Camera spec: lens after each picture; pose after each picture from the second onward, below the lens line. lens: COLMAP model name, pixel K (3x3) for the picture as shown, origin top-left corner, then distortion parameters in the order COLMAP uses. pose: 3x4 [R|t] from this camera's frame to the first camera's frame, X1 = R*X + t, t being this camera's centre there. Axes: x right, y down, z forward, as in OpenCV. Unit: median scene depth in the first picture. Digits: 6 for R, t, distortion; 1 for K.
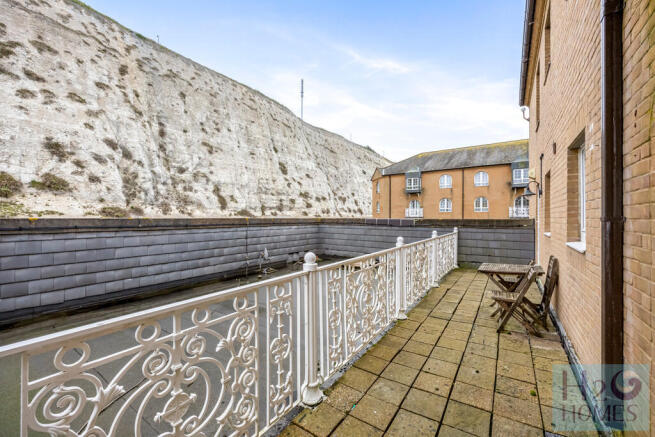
lens RADIAL K [[262.4, 0, 327.5], [0, 262.4, 218.5], [0, 0, 1]] dist [-0.000166, -0.000002]
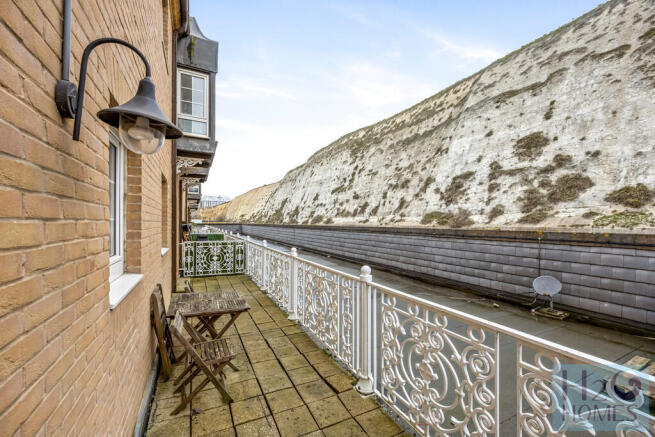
lens RADIAL K [[262.4, 0, 327.5], [0, 262.4, 218.5], [0, 0, 1]] dist [-0.000166, -0.000002]
pose [[-0.467297, -0.017999, -0.883917, 0.748150], [-0.009606, 0.999837, -0.015282, -0.023483], [0.884048, 0.001350, -0.467394, 1.020700]]
